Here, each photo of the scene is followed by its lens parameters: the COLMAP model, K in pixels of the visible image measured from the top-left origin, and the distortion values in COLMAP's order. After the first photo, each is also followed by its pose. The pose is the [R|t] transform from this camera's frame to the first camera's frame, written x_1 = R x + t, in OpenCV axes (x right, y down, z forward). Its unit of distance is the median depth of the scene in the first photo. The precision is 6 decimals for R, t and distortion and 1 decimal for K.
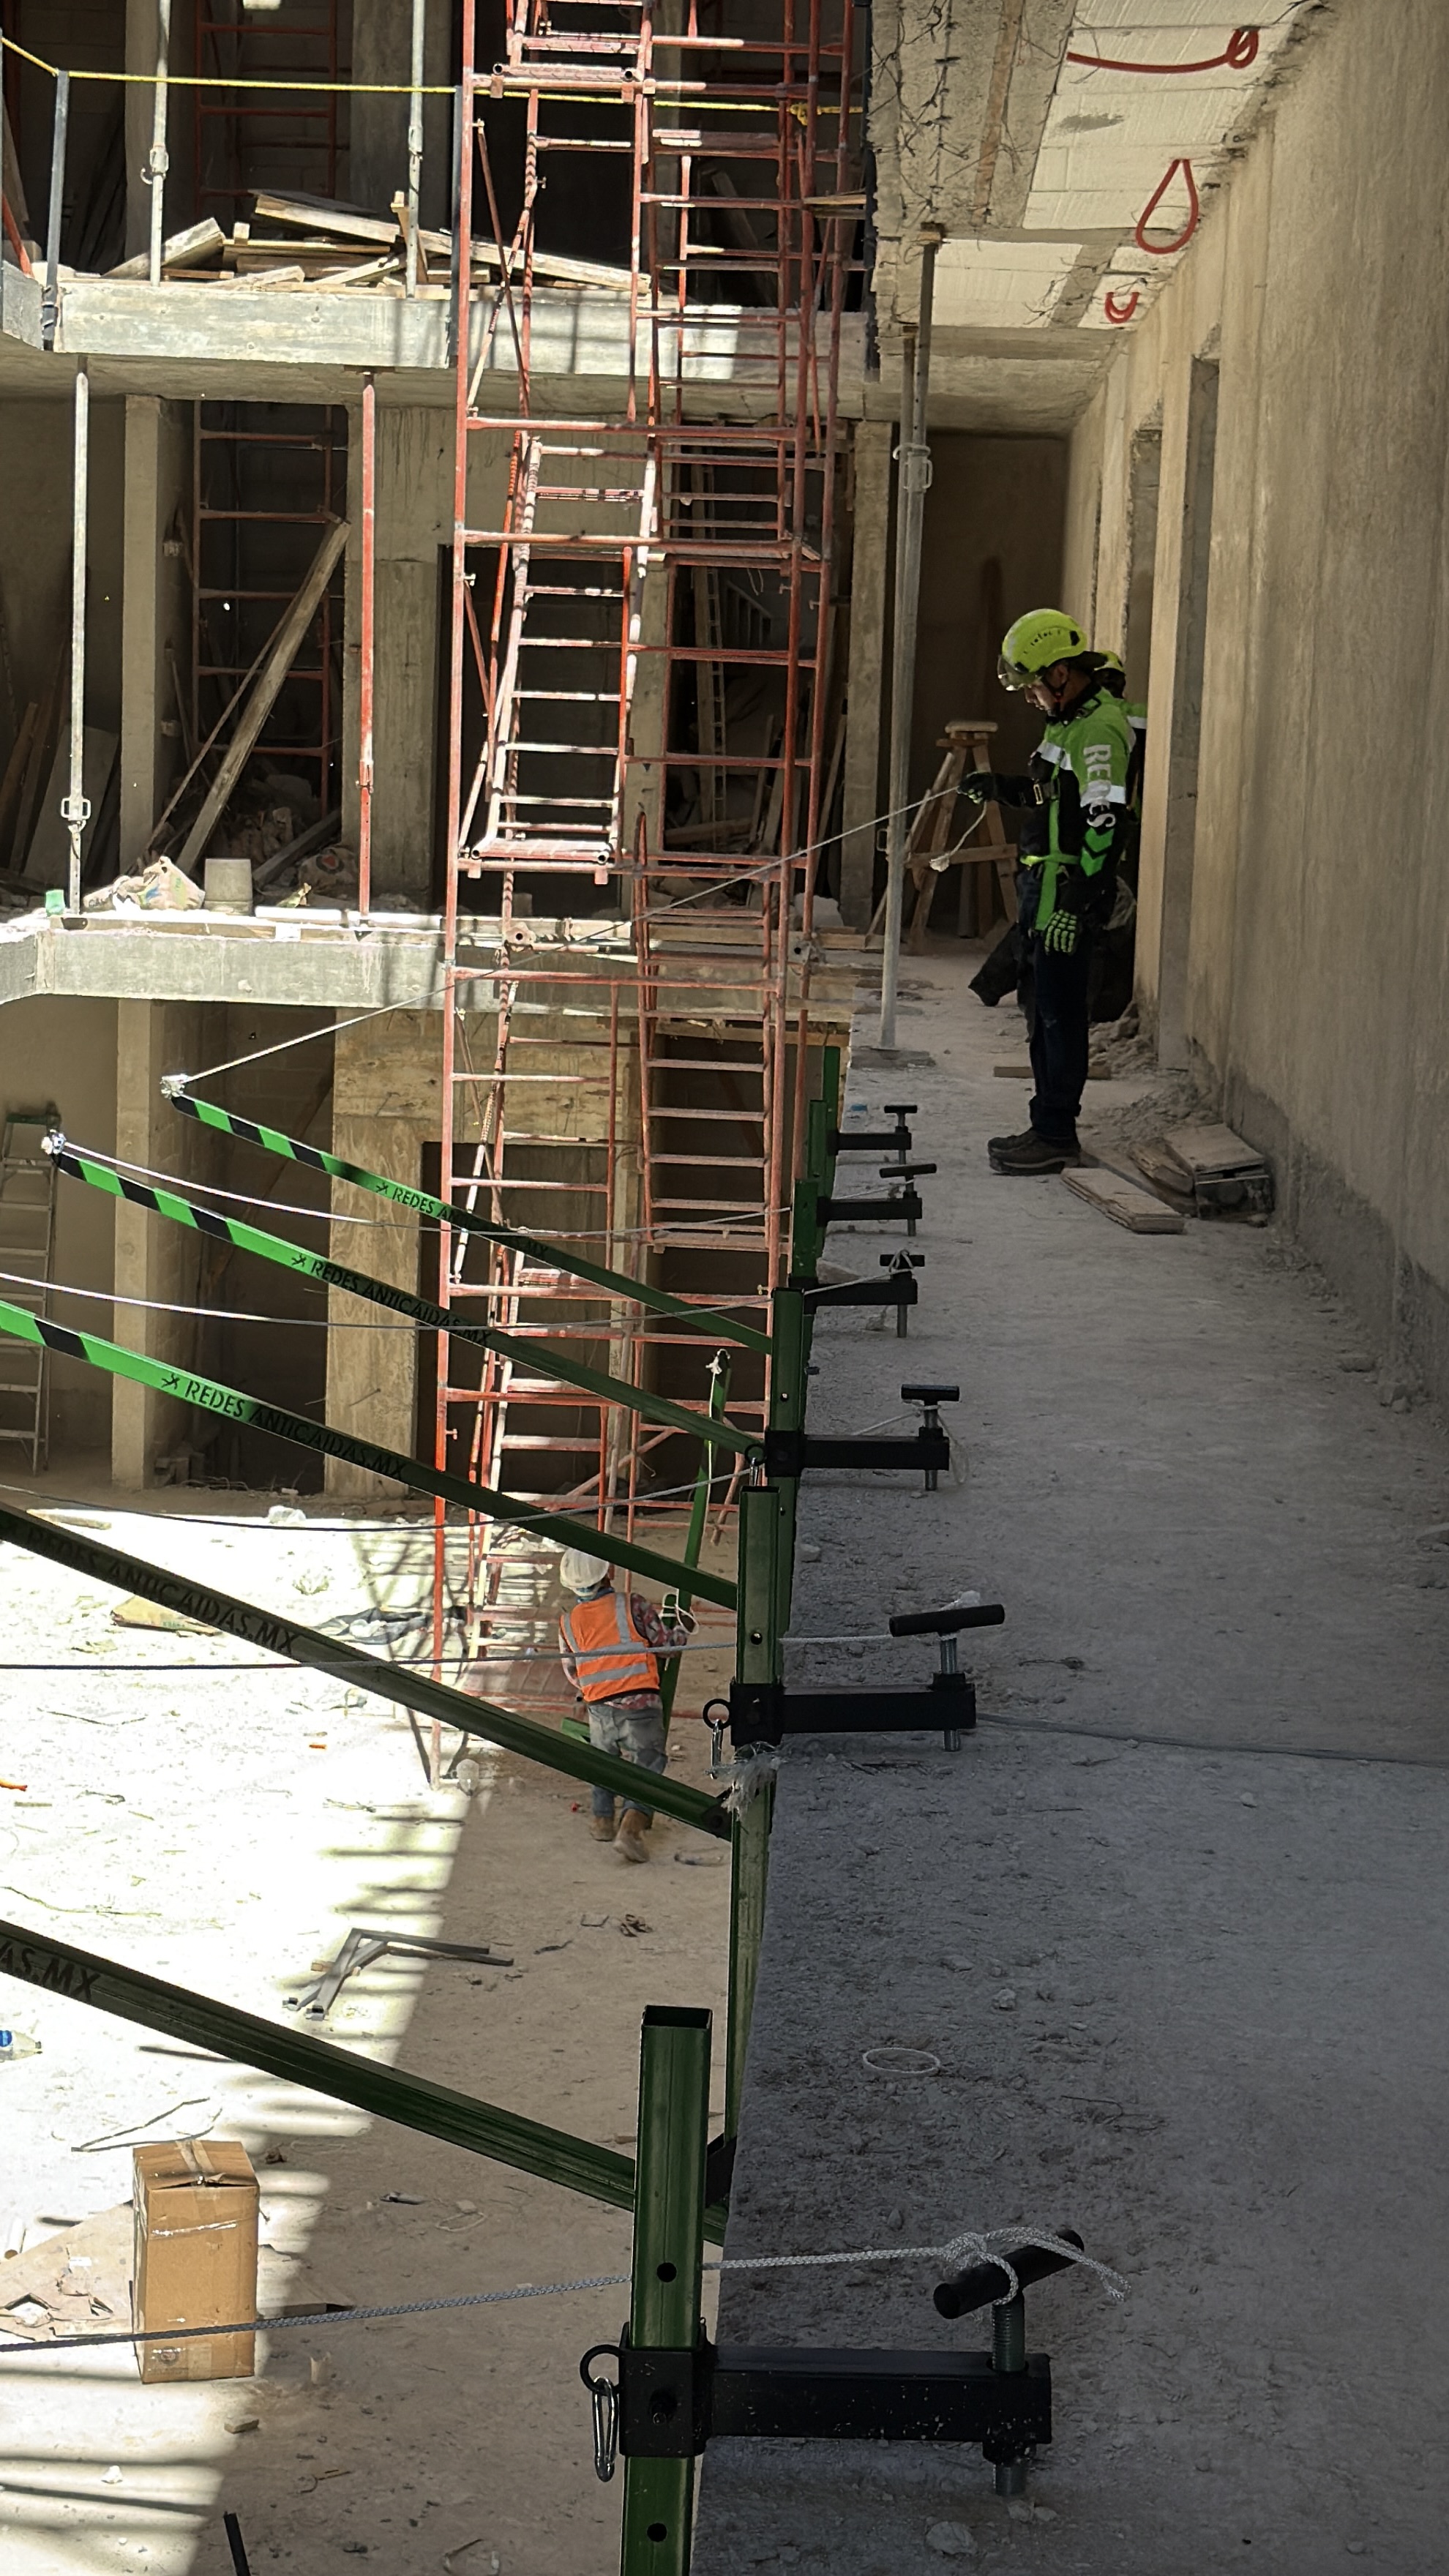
lens RADIAL K [[4138.8, 0, 724.5], [0, 4138.8, 1288.0], [0, 0, 1]] dist [0.121064, 0.148005]
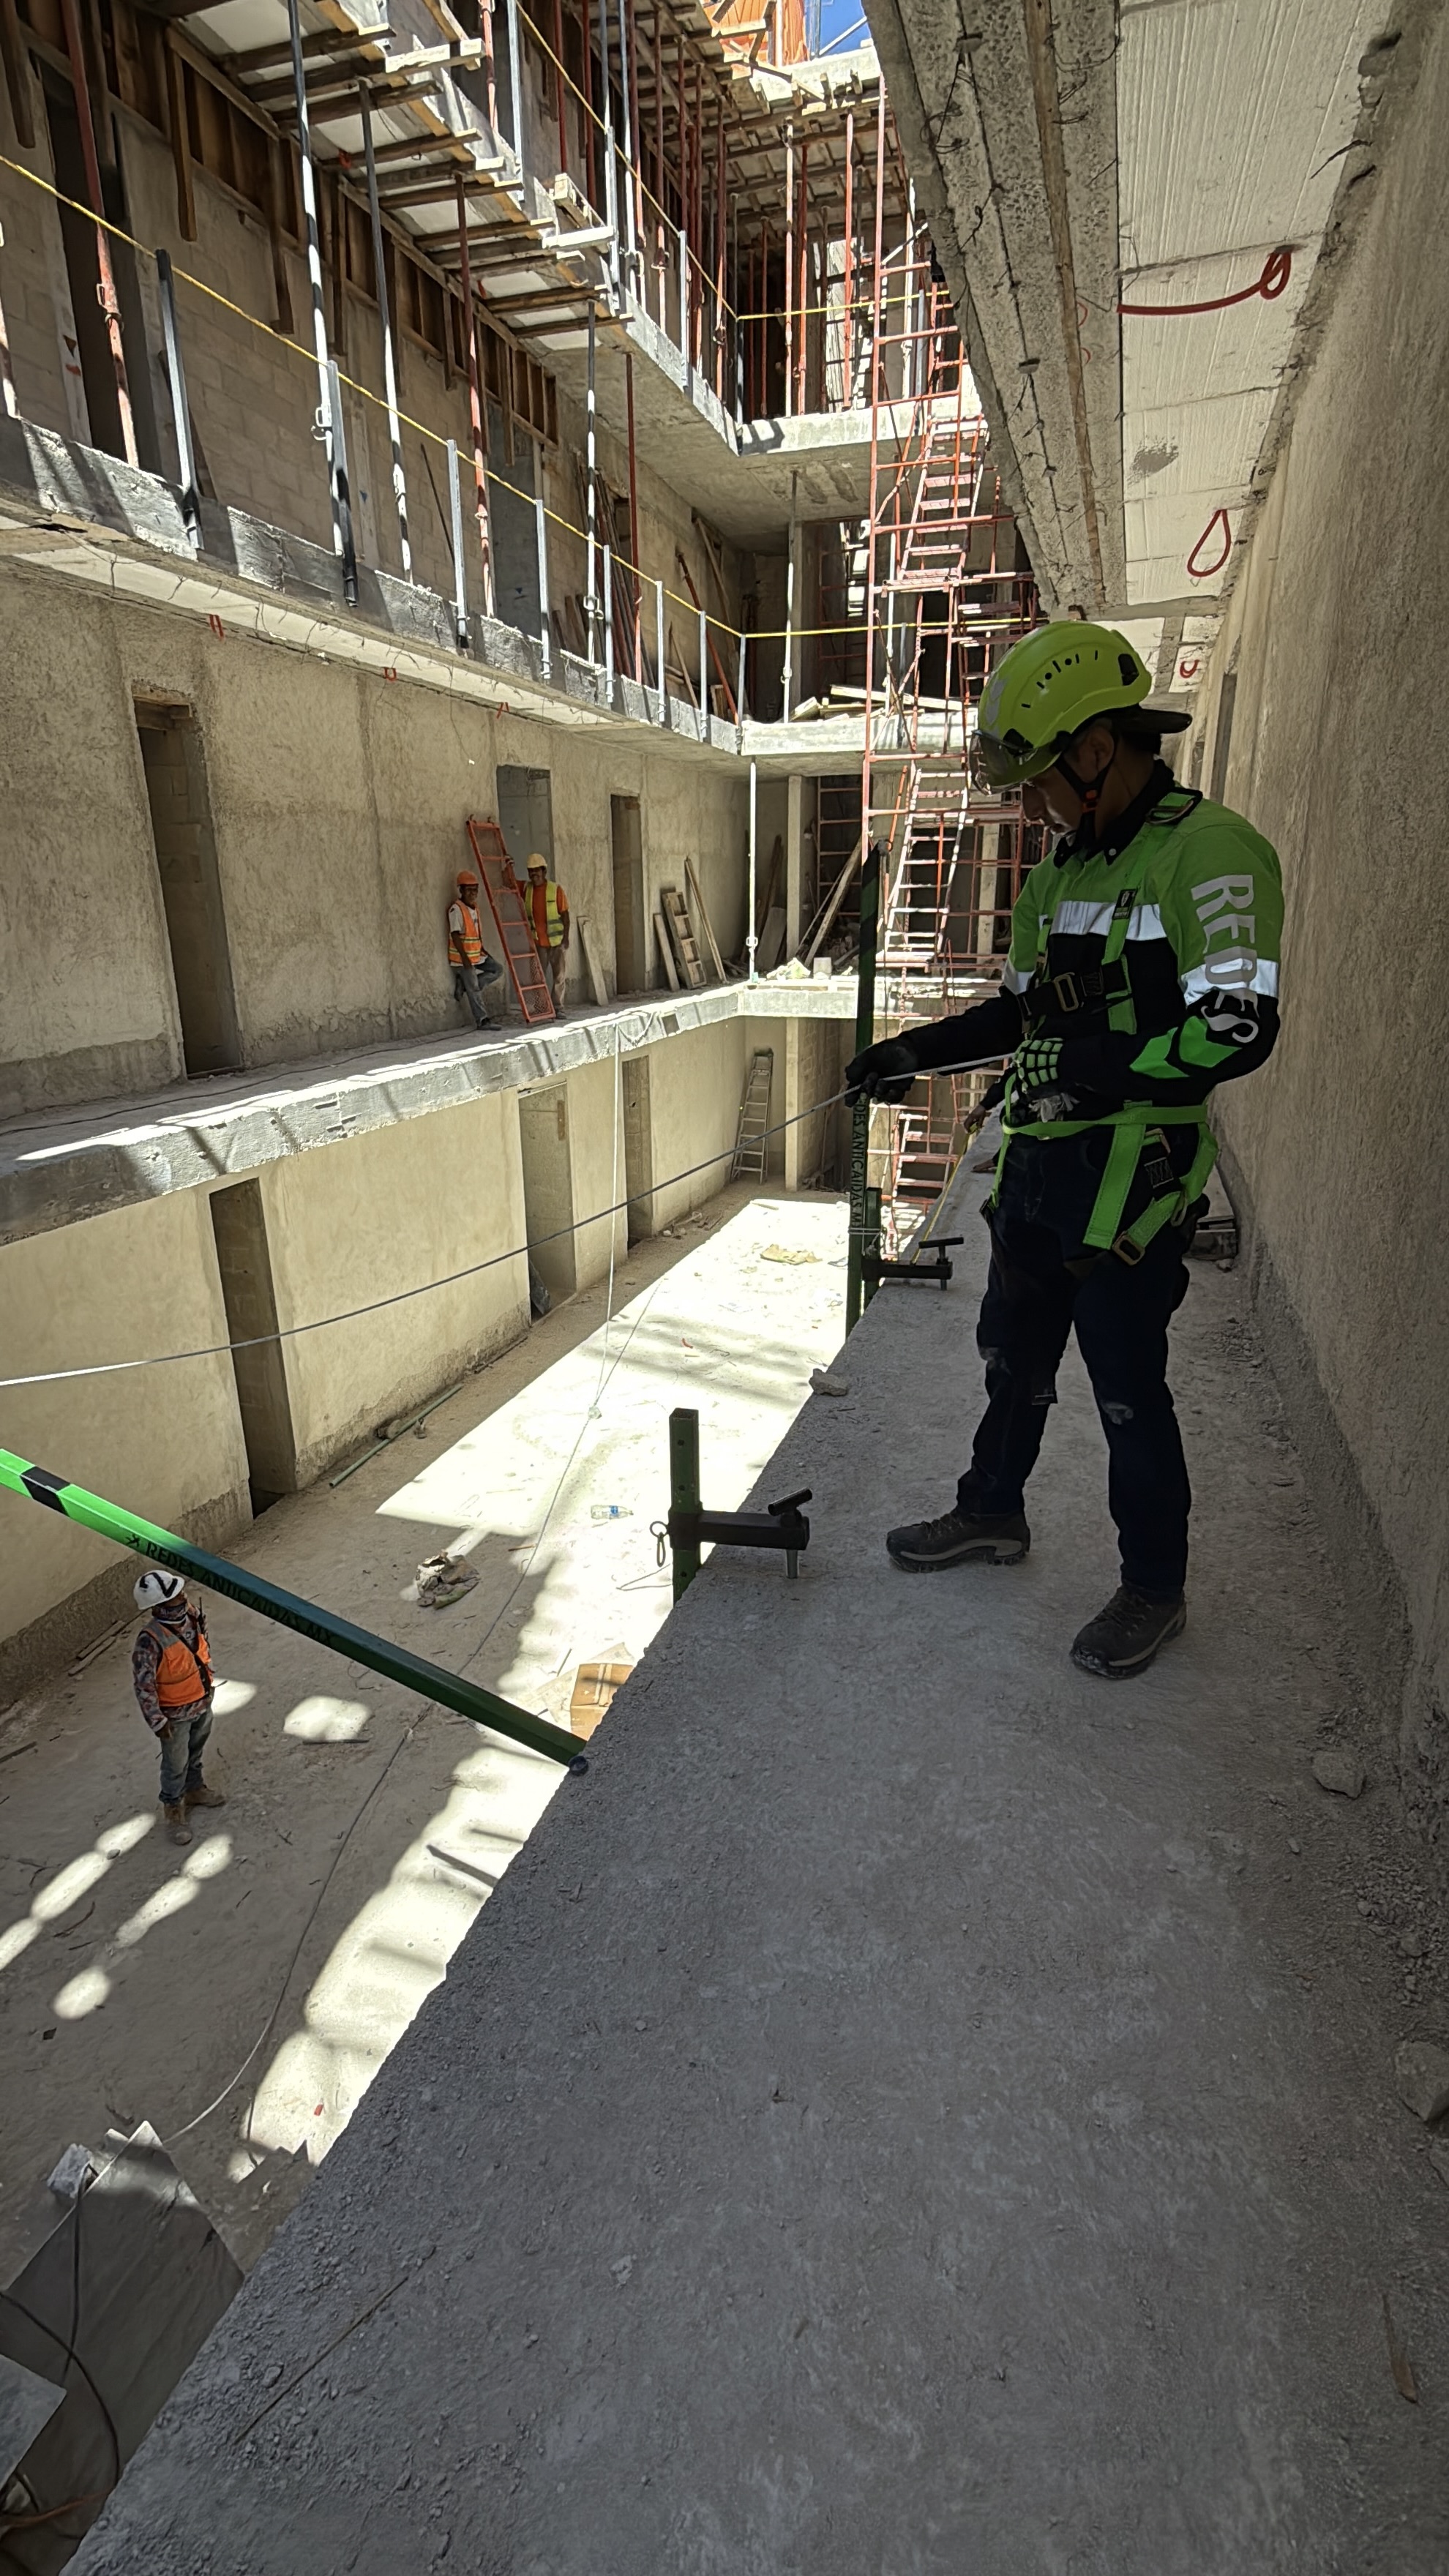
lens RADIAL K [[1177.5, 0, 730.1], [0, 1177.5, 1281.7], [0, 0, 1]] dist [0.004516, -0.001463]
pose [[0.963324, 0.043605, -0.264774, 0.049312], [0.003380, 0.984659, 0.174459, -0.050599], [0.268319, -0.168955, 0.948398, 0.387007]]
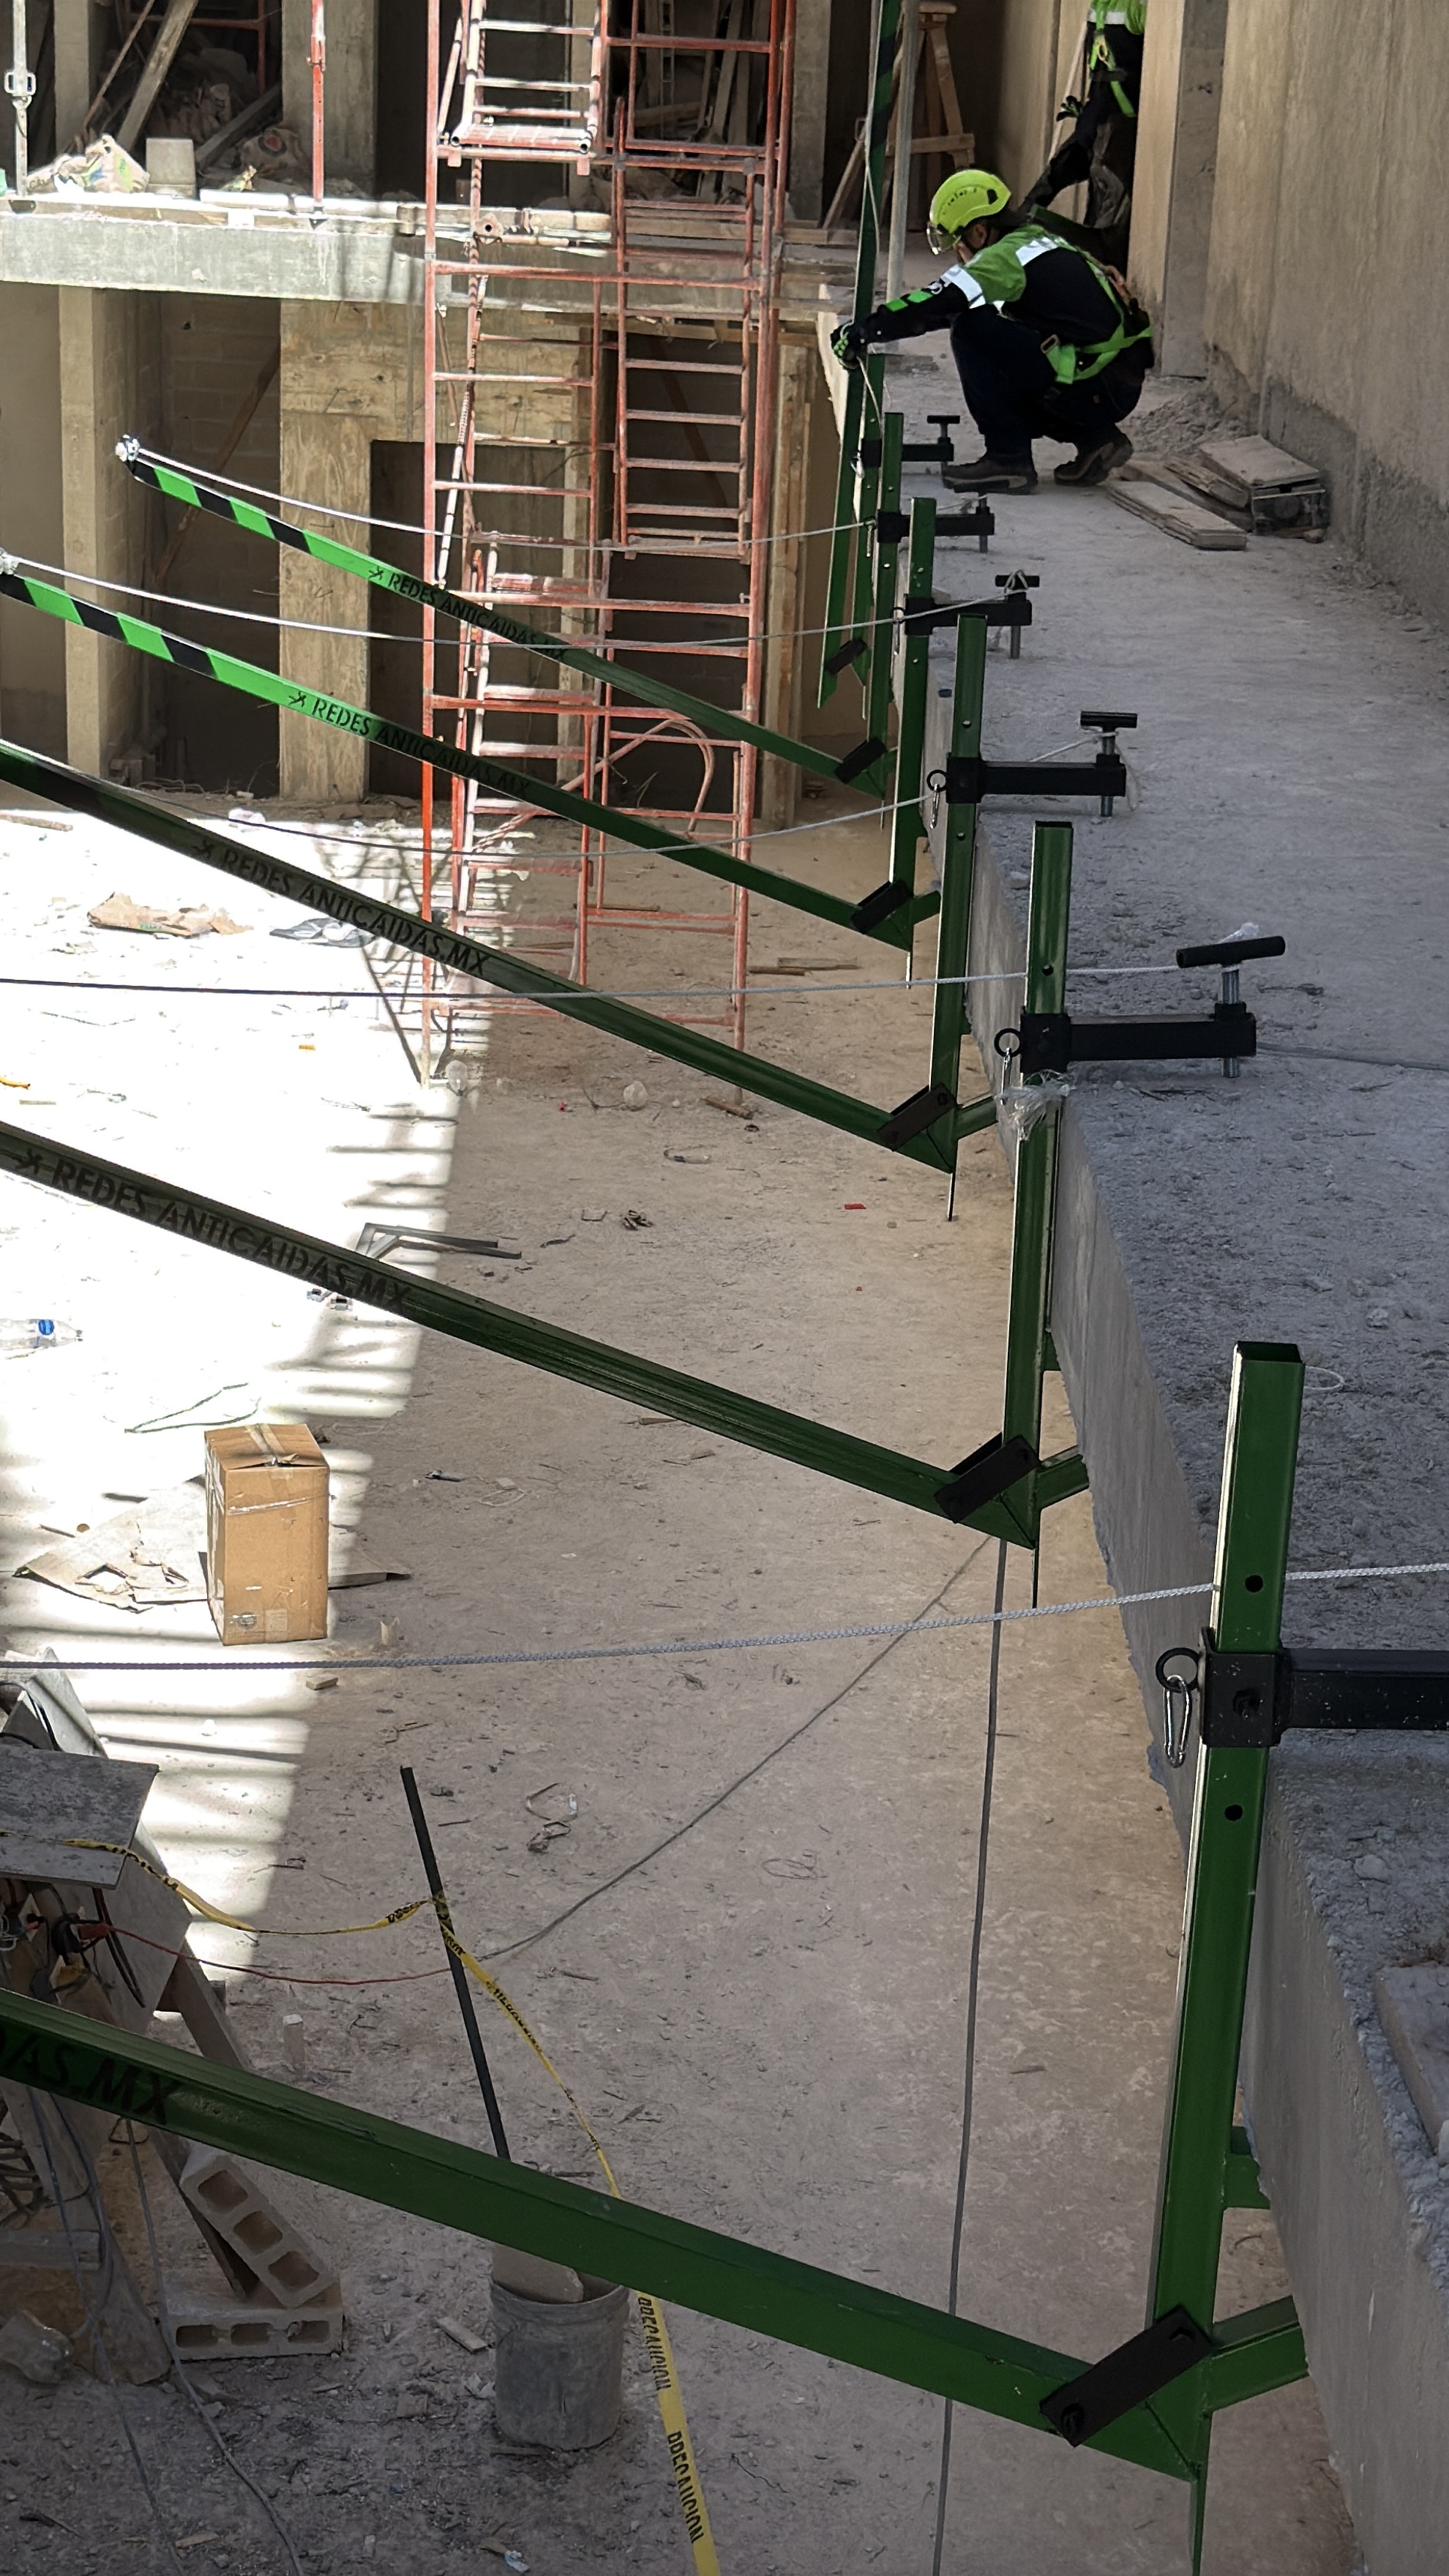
lens RADIAL K [[4023.2, 0, 791.5], [0, 4023.2, 1294.4], [0, 0, 1]] dist [0.163302, -0.199071]
pose [[0.998946, -0.002787, 0.045817, -0.029086], [-0.005150, 0.985048, 0.172206, -0.002420], [-0.045612, -0.172260, 0.983995, -0.000258]]
